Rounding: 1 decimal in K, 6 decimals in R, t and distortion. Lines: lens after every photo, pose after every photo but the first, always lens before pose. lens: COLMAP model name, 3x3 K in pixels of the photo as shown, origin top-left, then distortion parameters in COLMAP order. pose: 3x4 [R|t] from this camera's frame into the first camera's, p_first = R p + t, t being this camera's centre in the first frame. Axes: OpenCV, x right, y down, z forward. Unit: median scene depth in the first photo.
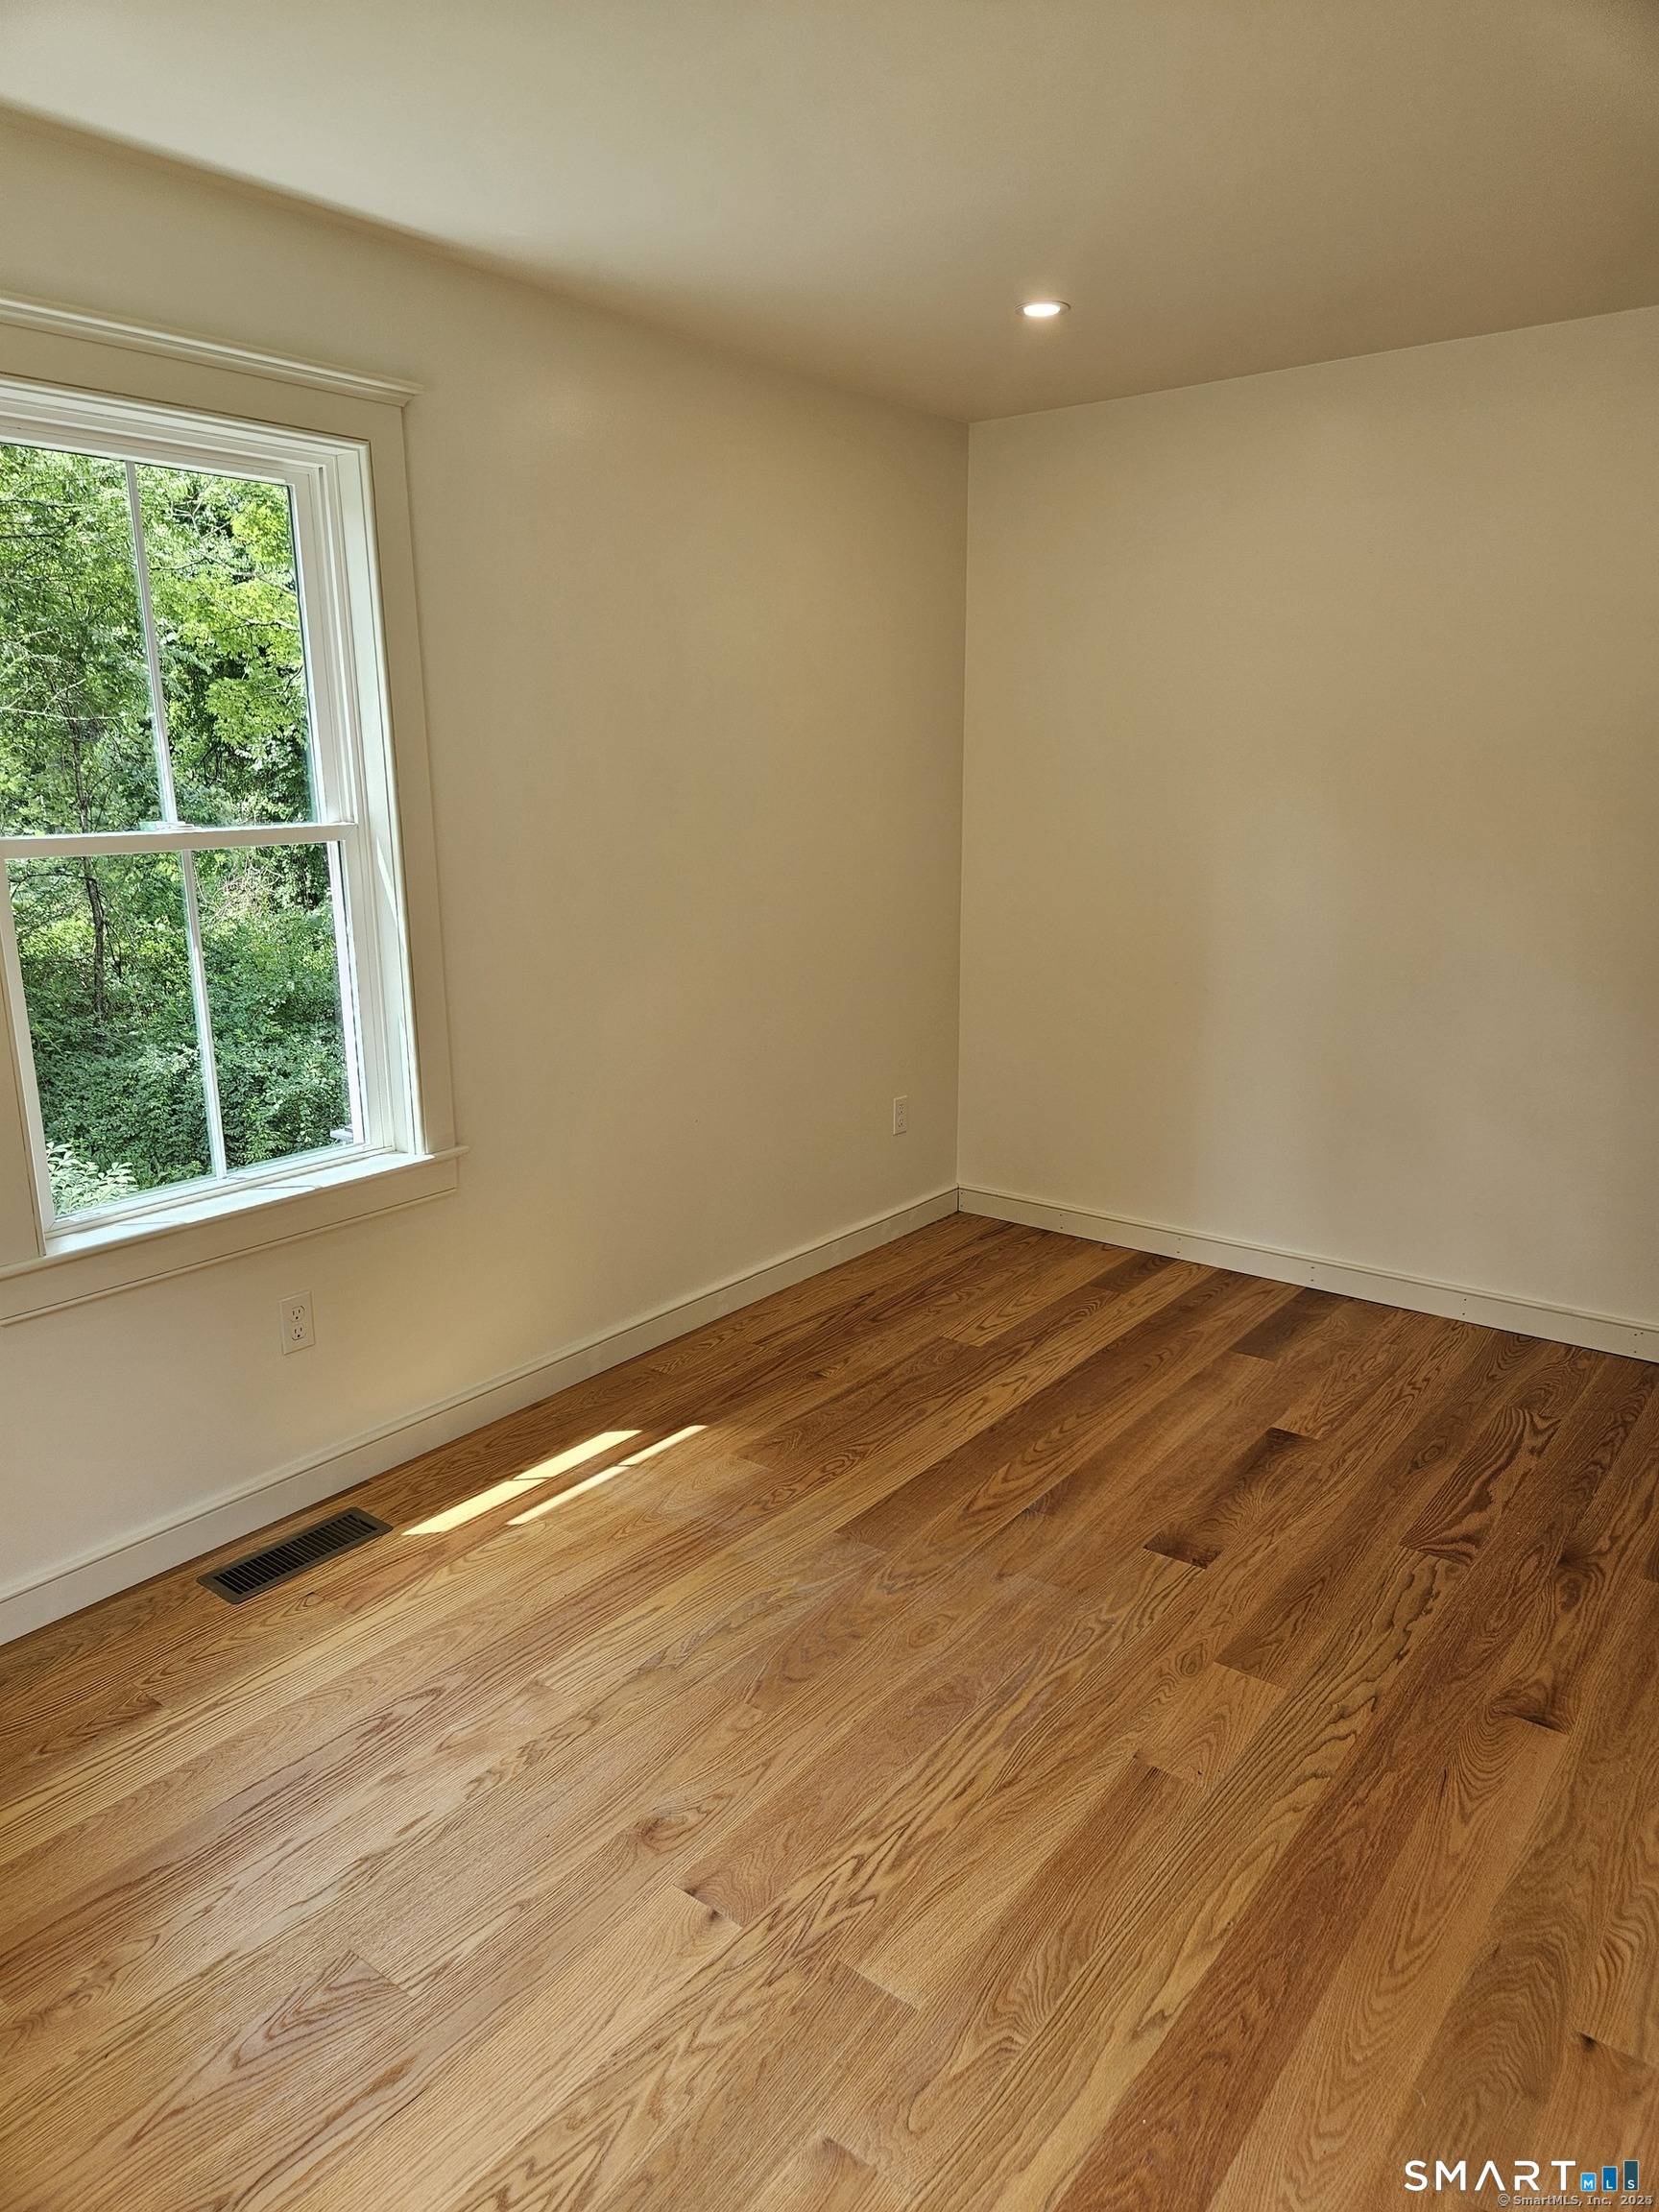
lens RADIAL K [[1483.8, 0, 818.8], [0, 1483.8, 1103.7], [0, 0, 1]] dist [0.074768, -0.042805]
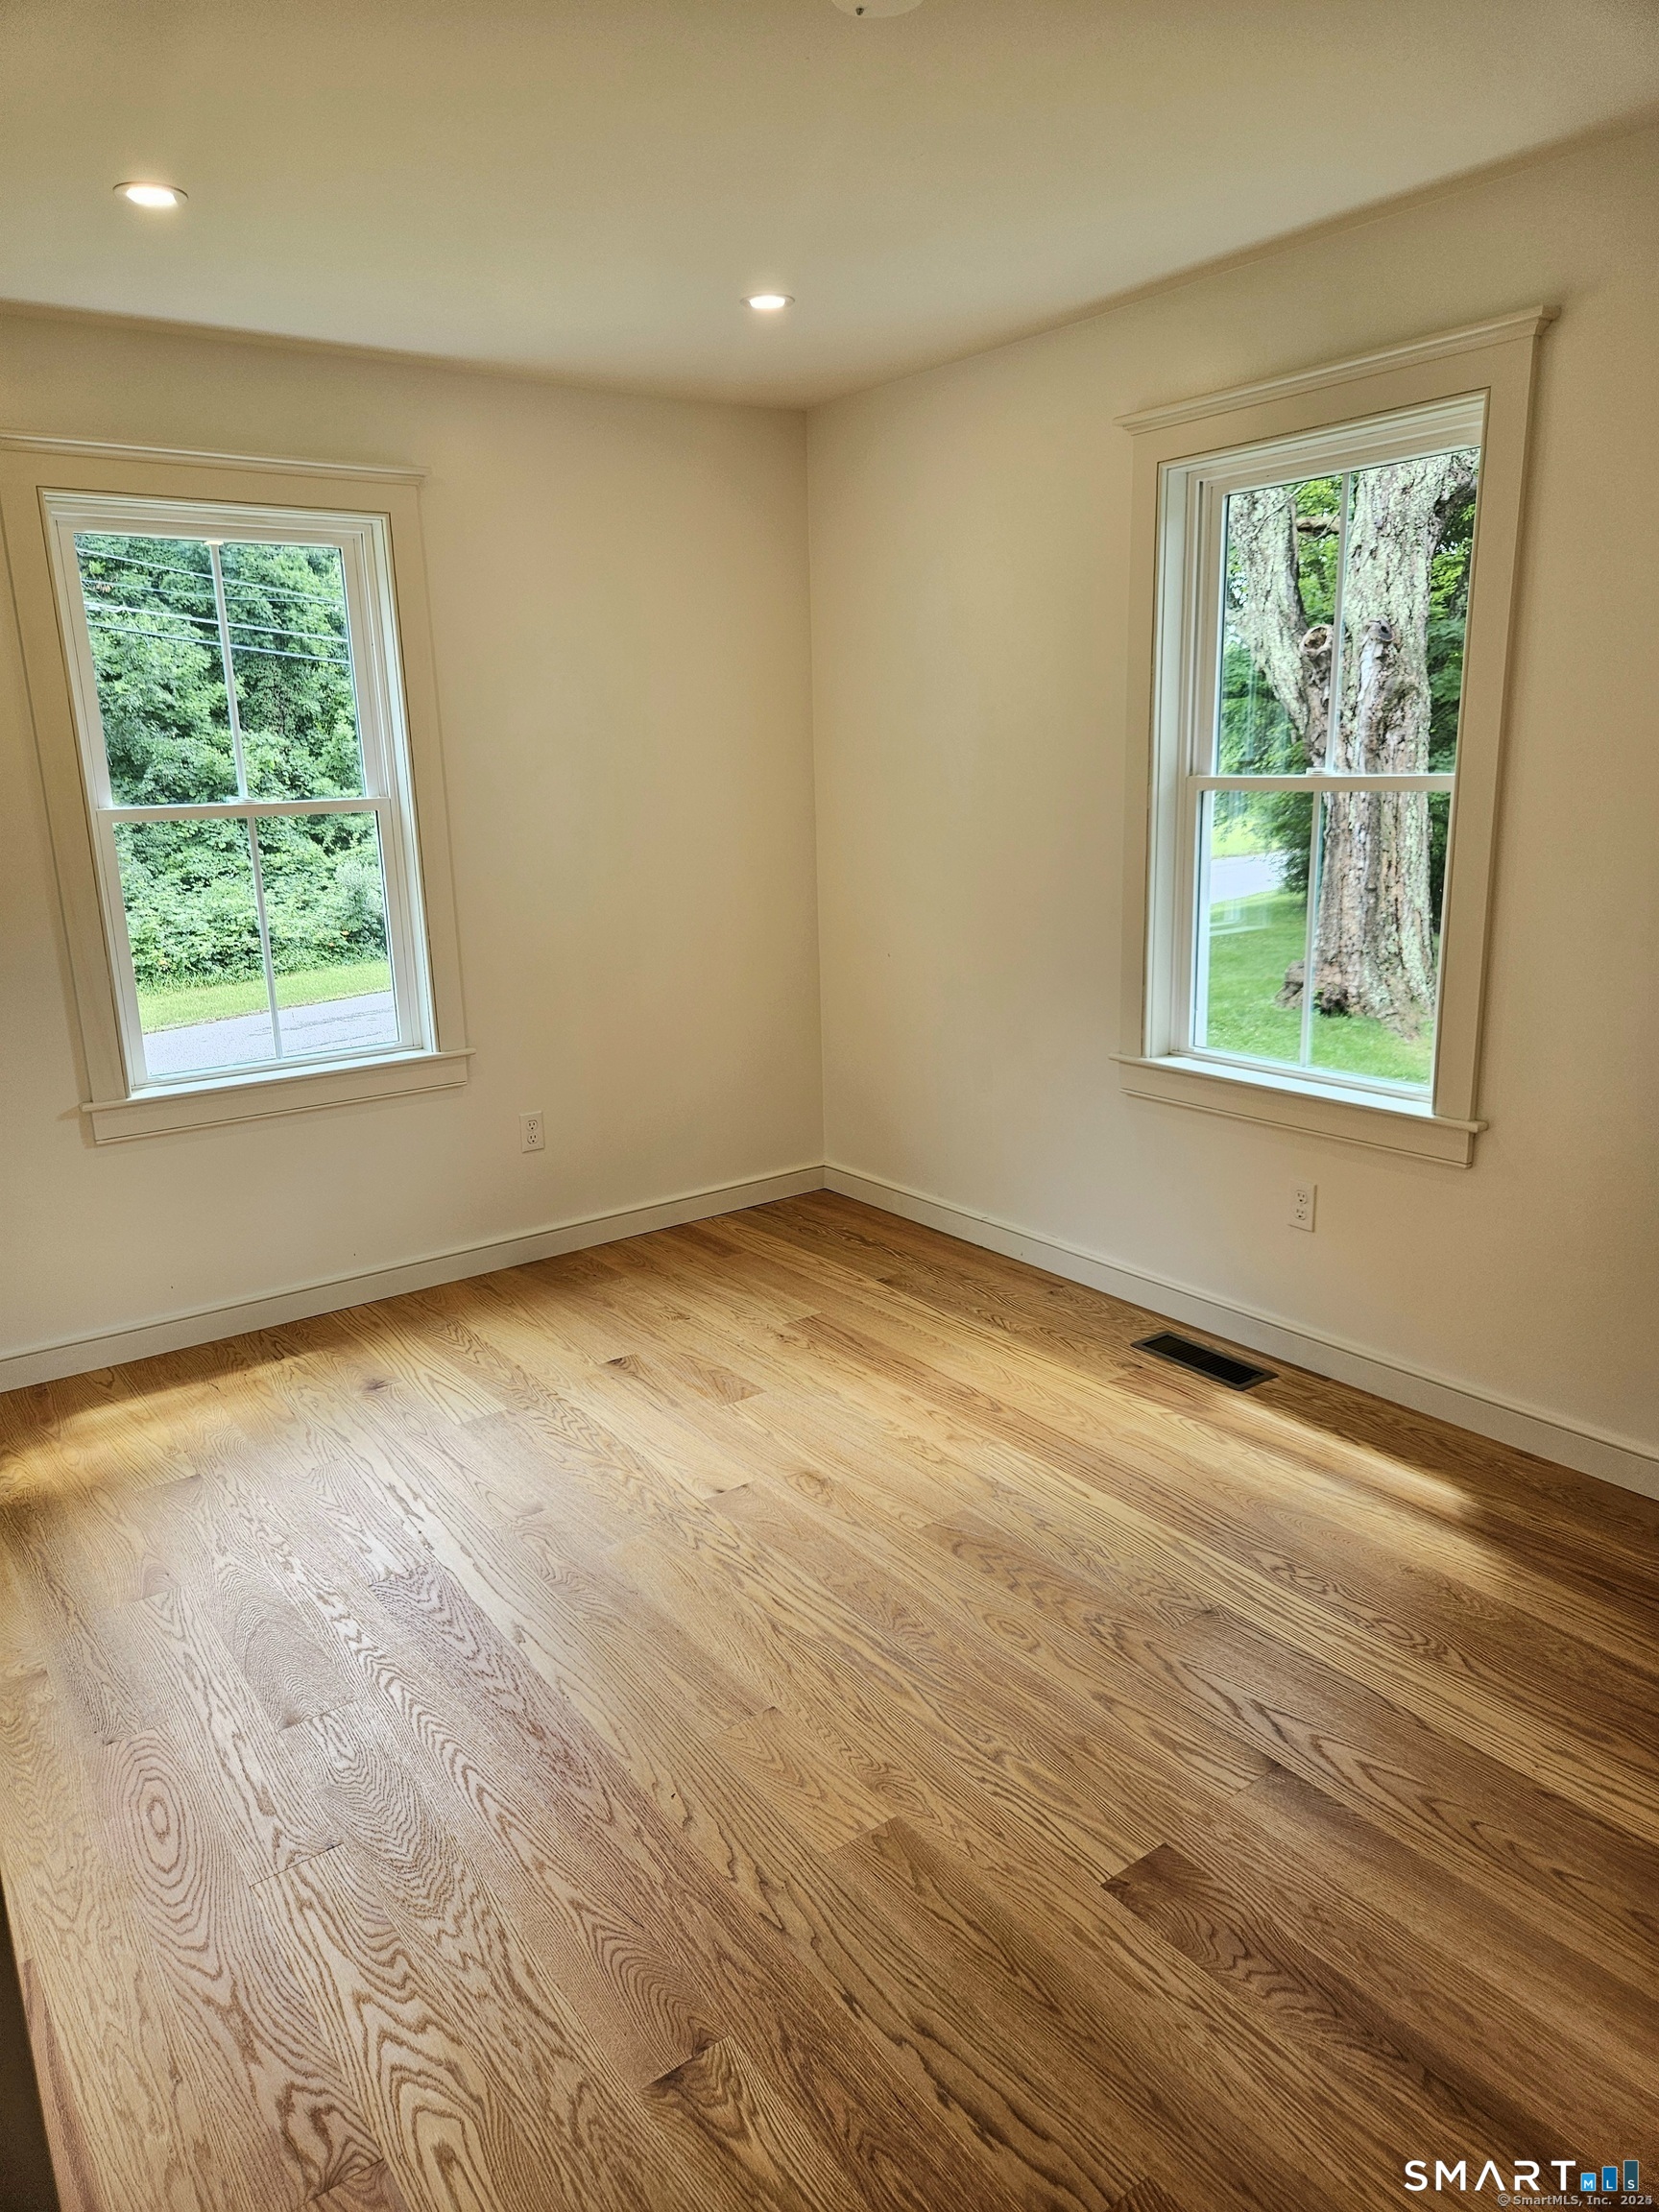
lens RADIAL K [[1483.8, 0, 818.8], [0, 1483.8, 1103.7], [0, 0, 1]] dist [0.074768, -0.042805]
pose [[-0.278880, 0.243217, -0.929016, 0.971593], [-0.192227, 0.933680, 0.302143, -0.244637], [0.940890, 0.262844, -0.213632, 1.054417]]
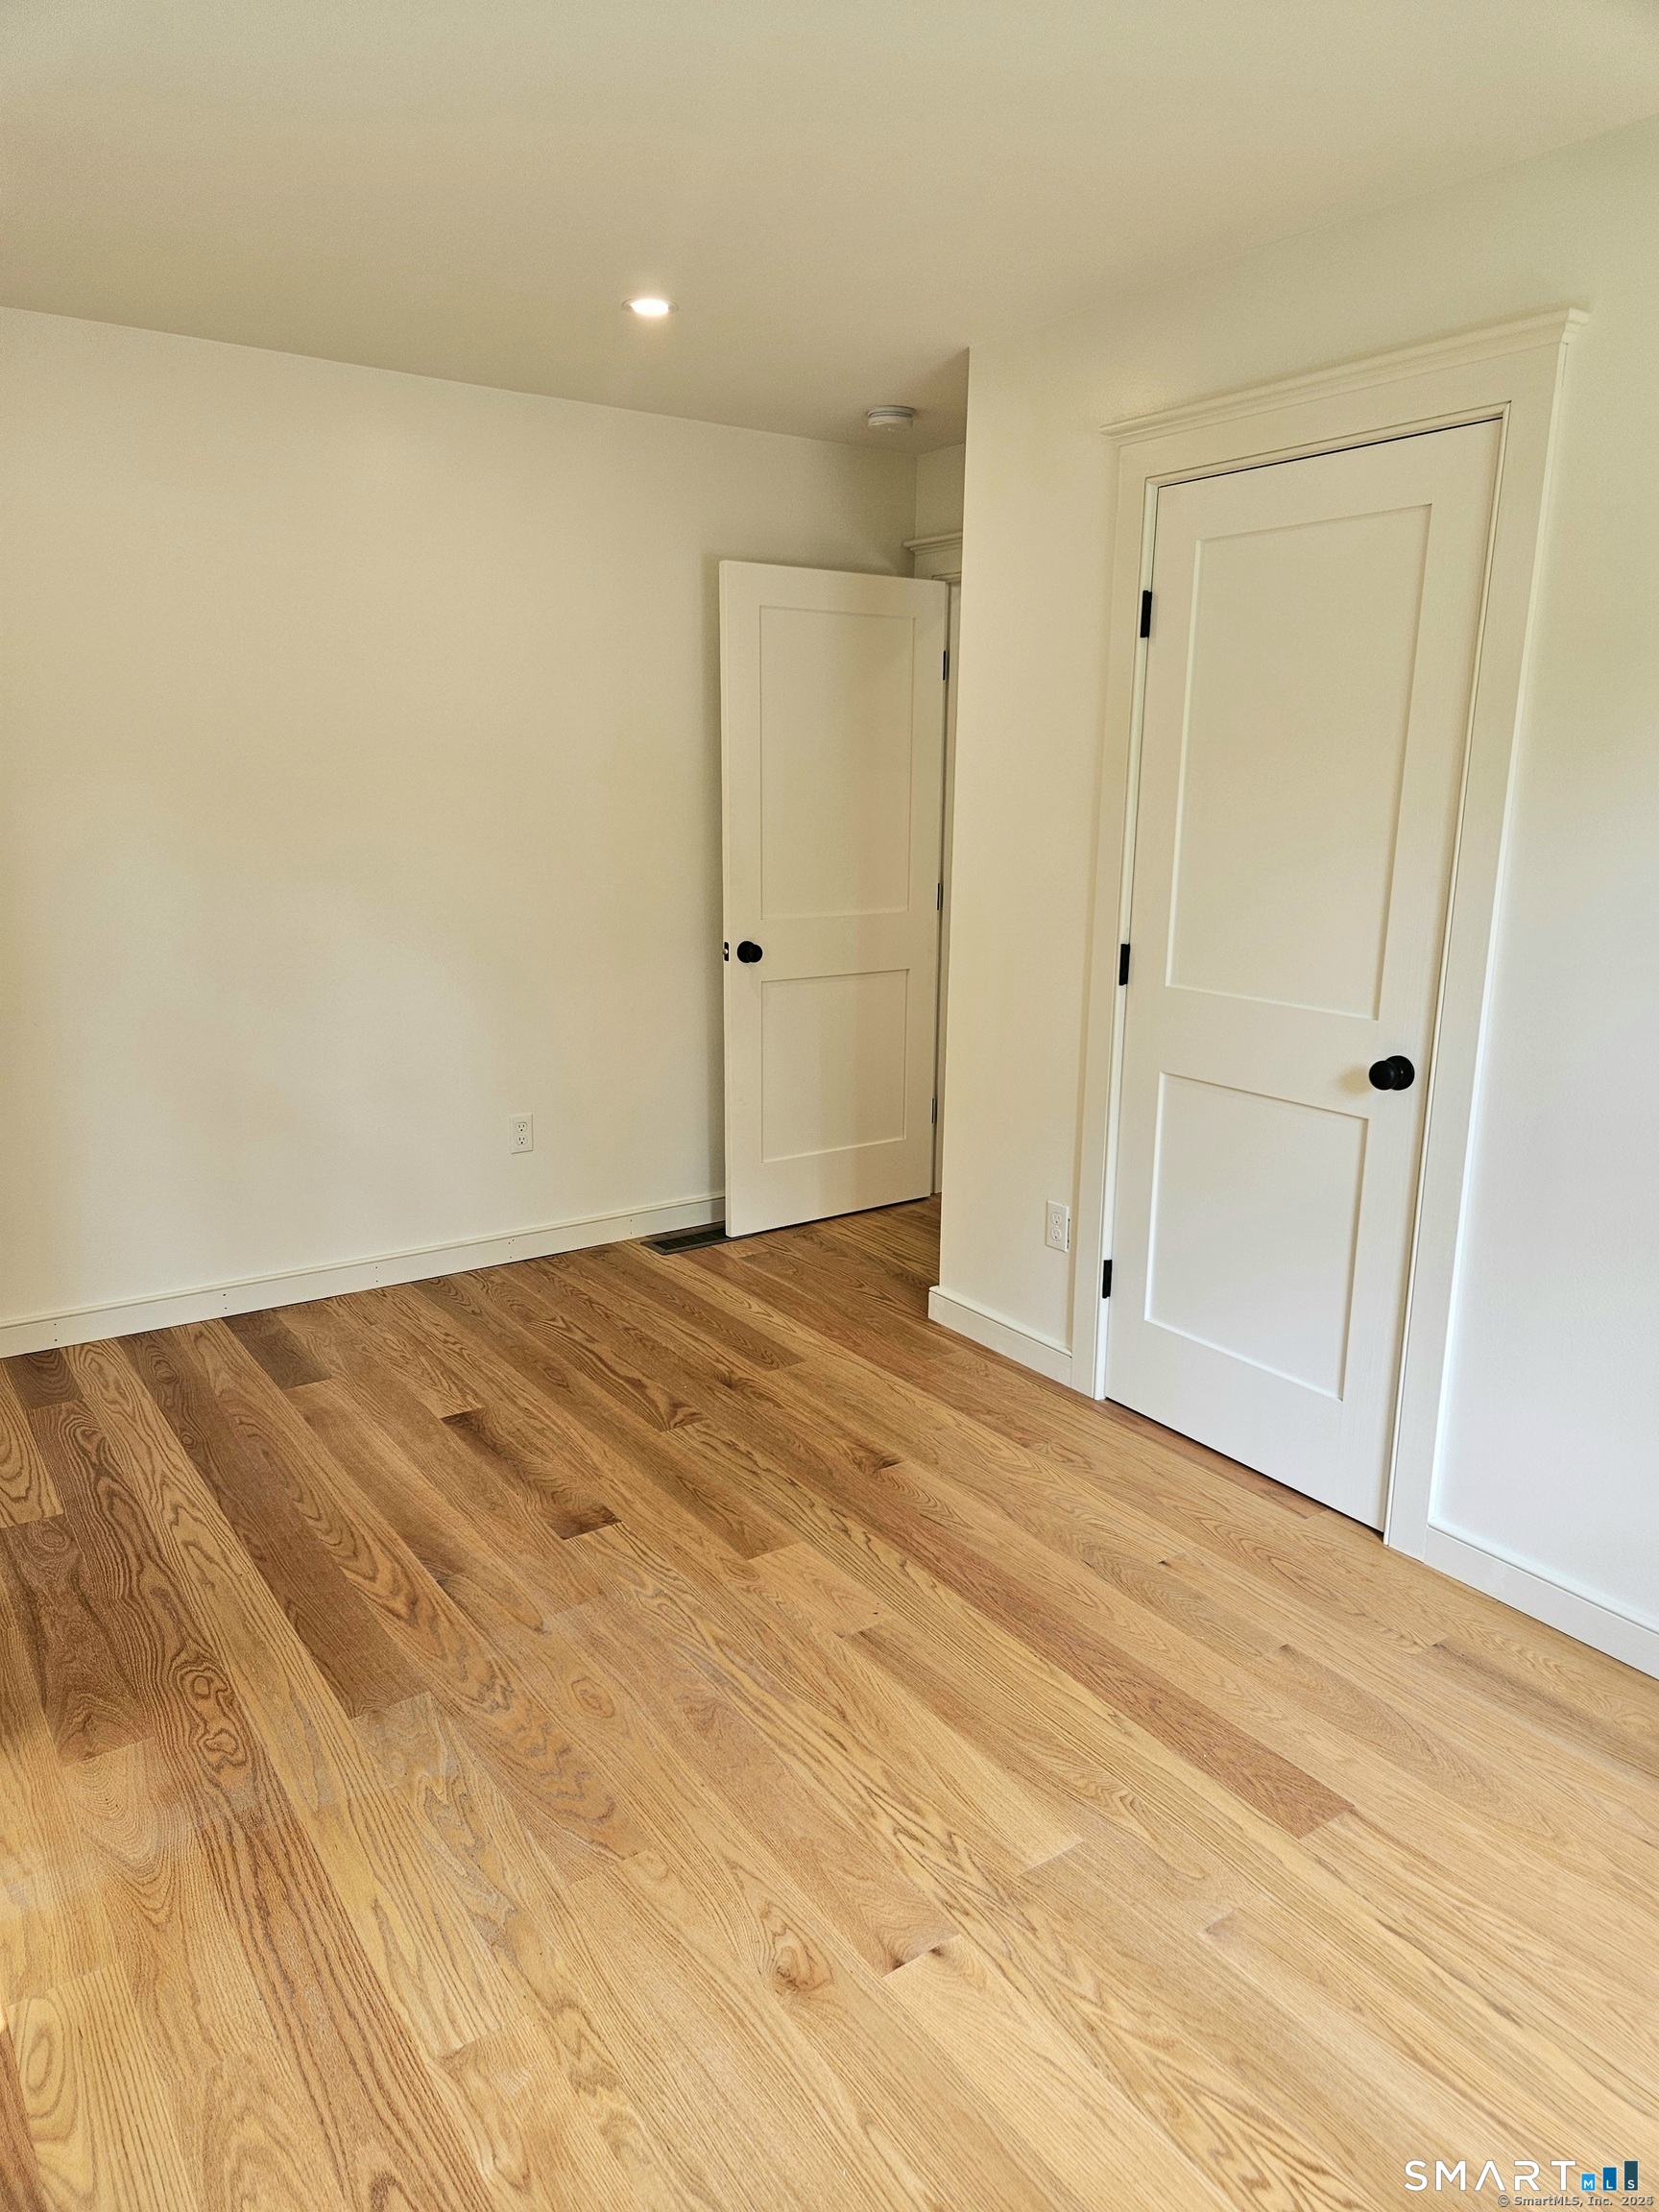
lens RADIAL K [[1483.8, 0, 818.8], [0, 1483.8, 1103.7], [0, 0, 1]] dist [0.074768, -0.042805]
pose [[0.303786, -0.200580, 0.931387, -0.702264], [0.208222, 0.967933, 0.140535, -0.105402], [-0.929709, 0.151242, 0.335809, 0.536126]]
